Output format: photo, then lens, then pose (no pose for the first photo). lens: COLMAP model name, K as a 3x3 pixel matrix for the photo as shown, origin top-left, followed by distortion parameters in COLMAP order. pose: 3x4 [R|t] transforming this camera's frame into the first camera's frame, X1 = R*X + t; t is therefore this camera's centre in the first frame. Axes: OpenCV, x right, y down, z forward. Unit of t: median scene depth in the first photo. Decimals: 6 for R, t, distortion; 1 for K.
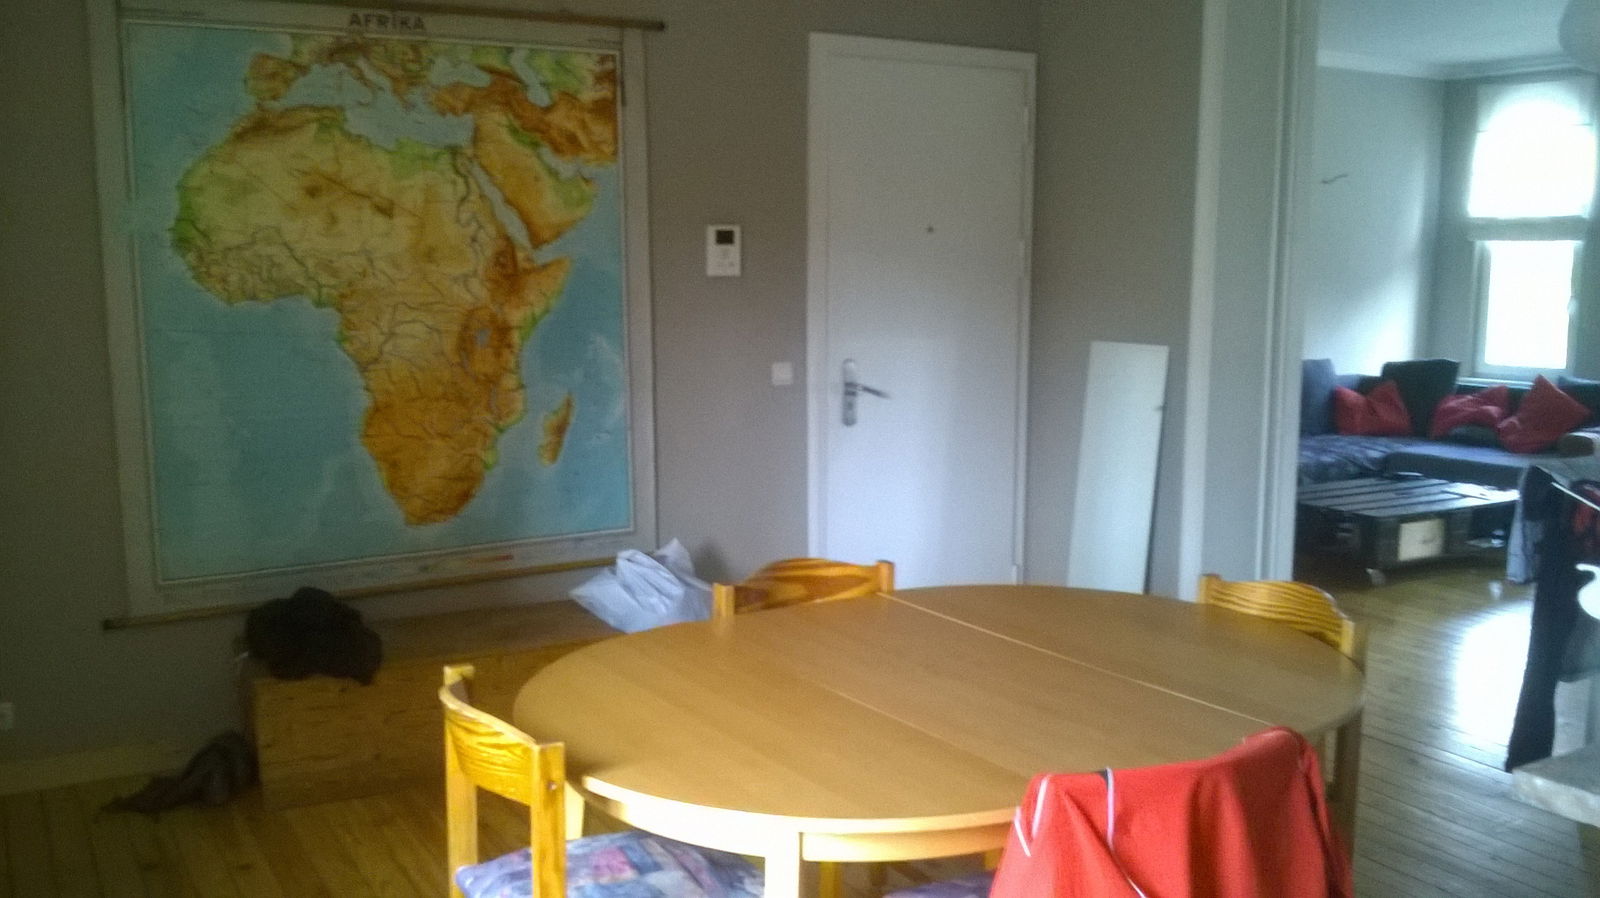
lens RADIAL K [[1427.9, 0, 800.9], [0, 1427.9, 451.9], [0, 0, 1]] dist [-0.003963, 0.001643]
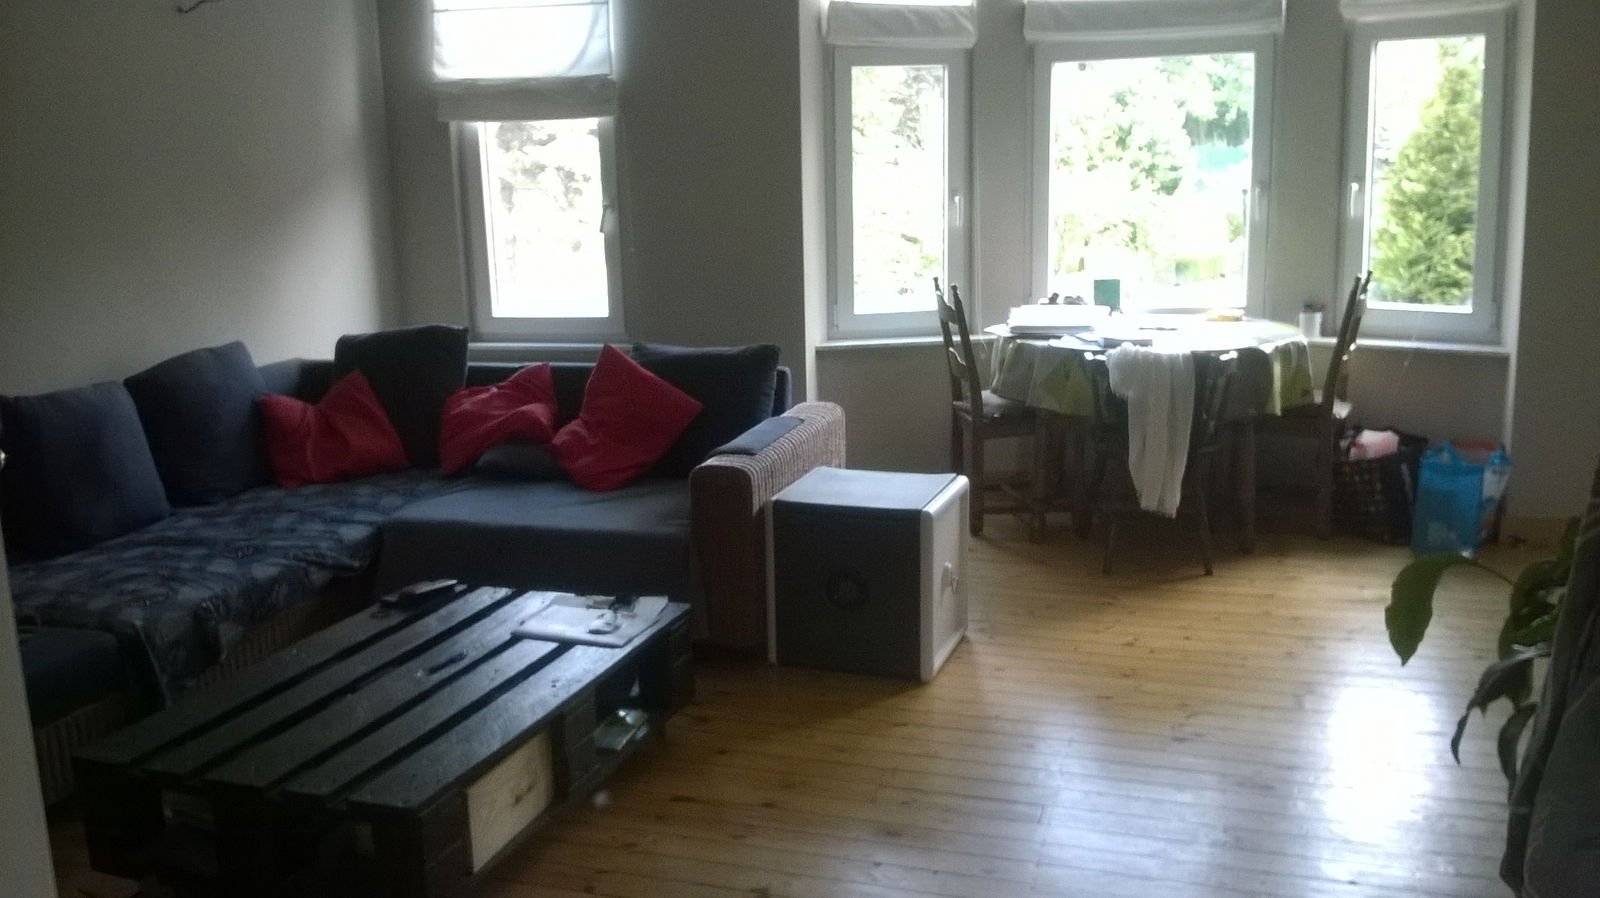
lens RADIAL K [[1427.9, 0, 800.8], [0, 1427.9, 448.0], [0, 0, 1]] dist [-0.003963, 0.001643]
pose [[0.751329, -0.154487, 0.641591, 0.186525], [0.119338, 0.987991, 0.098146, -0.056586], [-0.649048, 0.002826, 0.760742, 0.476688]]
